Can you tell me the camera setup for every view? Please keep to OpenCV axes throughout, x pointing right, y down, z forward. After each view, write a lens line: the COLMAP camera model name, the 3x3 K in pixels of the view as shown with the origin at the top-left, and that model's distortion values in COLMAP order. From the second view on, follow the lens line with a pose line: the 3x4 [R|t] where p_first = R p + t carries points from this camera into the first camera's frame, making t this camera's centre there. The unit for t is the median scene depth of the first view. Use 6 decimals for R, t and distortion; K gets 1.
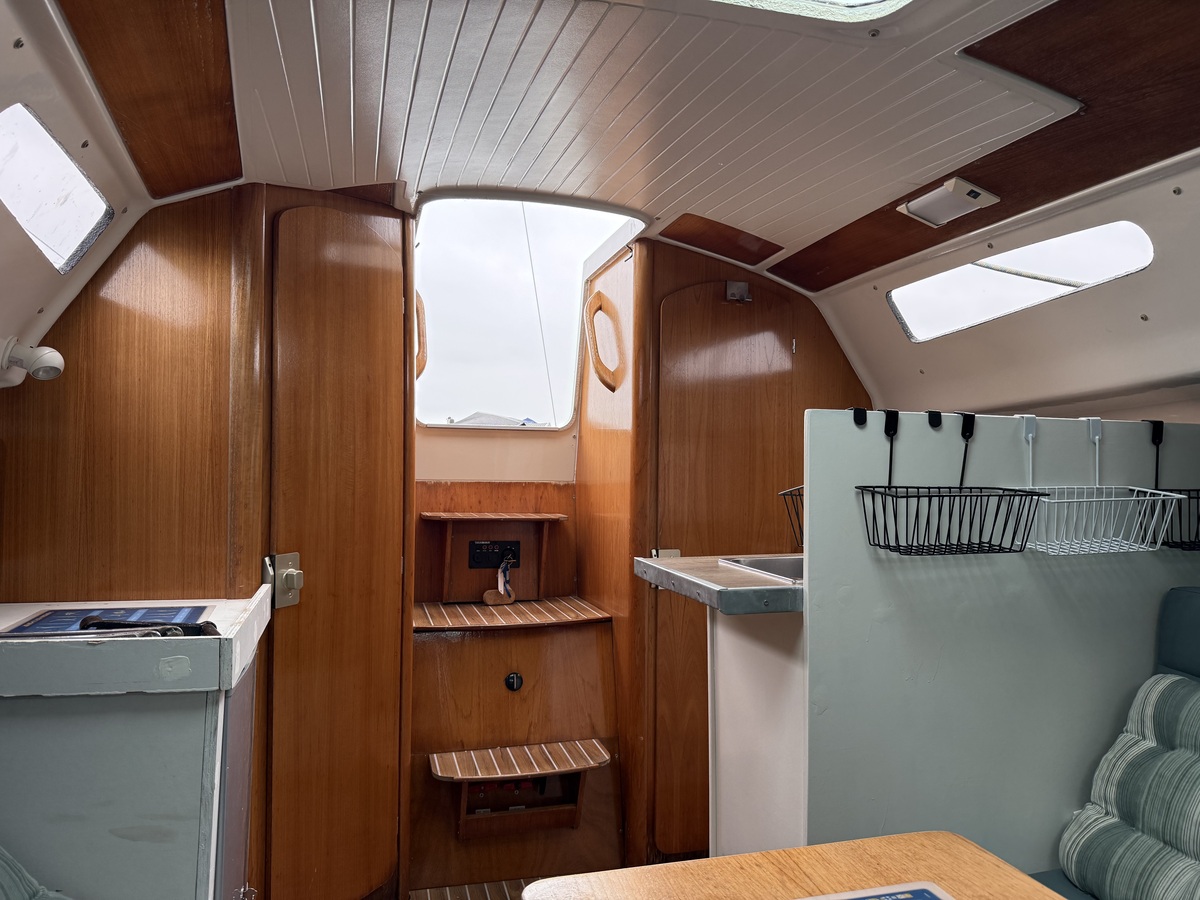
lens RADIAL K [[848.2, 0, 609.4], [0, 848.2, 458.7], [0, 0, 1]] dist [0.026123, -0.039541]
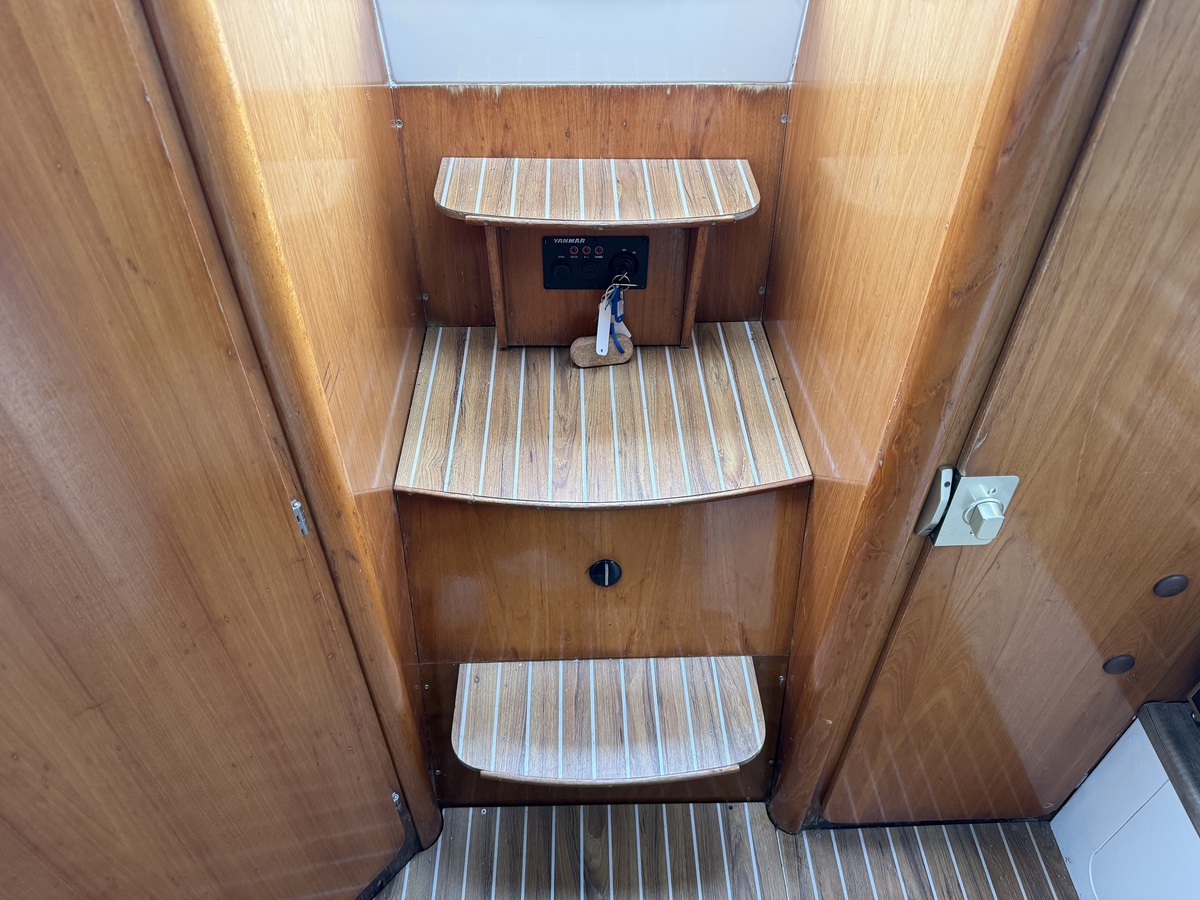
lens RADIAL K [[848.2, 0, 597.6], [0, 848.2, 447.7], [0, 0, 1]] dist [0.026123, -0.039541]
pose [[0.968541, 0.164535, -0.186697, -0.045302], [0.007335, 0.731032, 0.682304, -0.239522], [0.248744, -0.662209, 0.706828, 1.010949]]
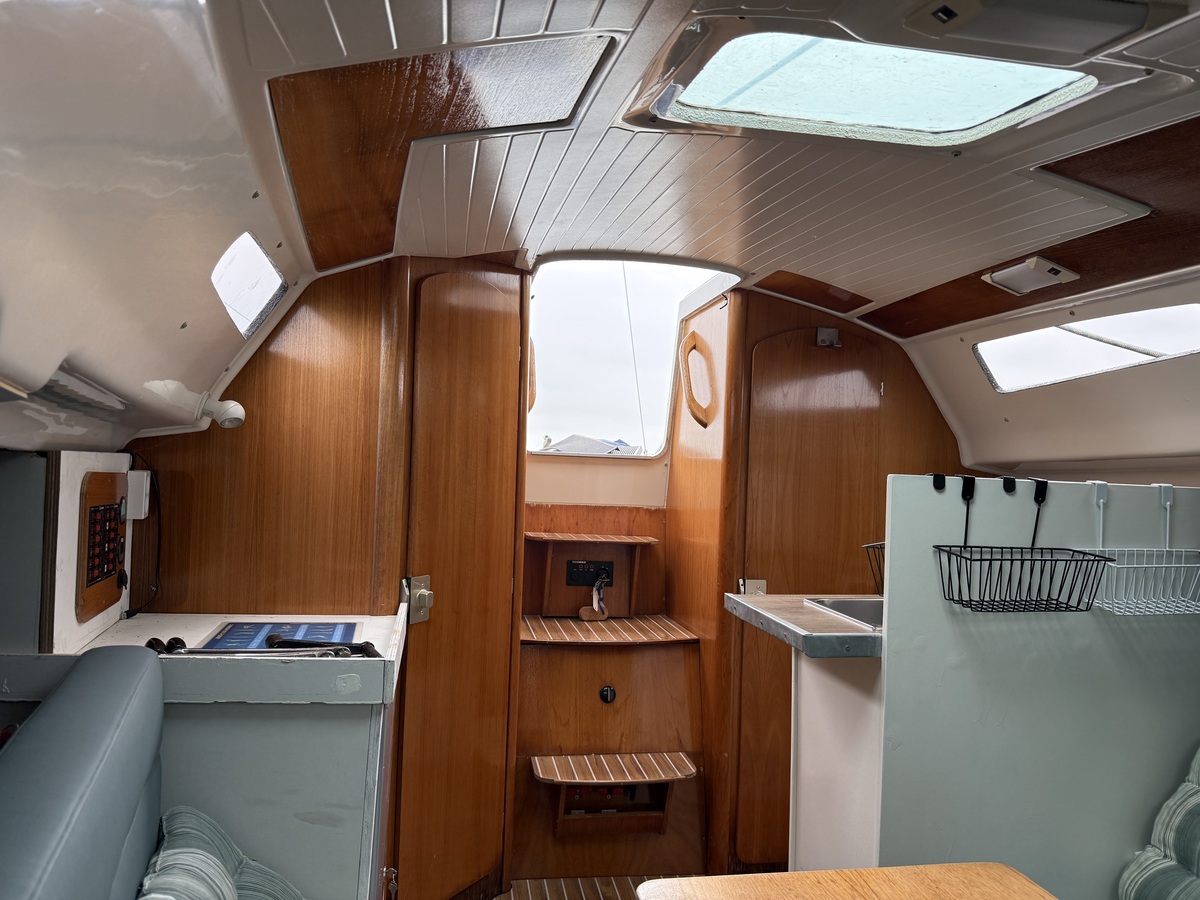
lens RADIAL K [[848.2, 0, 602.6], [0, 848.2, 458.1], [0, 0, 1]] dist [0.026123, -0.039541]
pose [[0.994403, 0.024059, -0.102882, -0.021223], [-0.024234, 0.999706, -0.000452, -0.057106], [0.102841, 0.002942, 0.994693, -0.118658]]
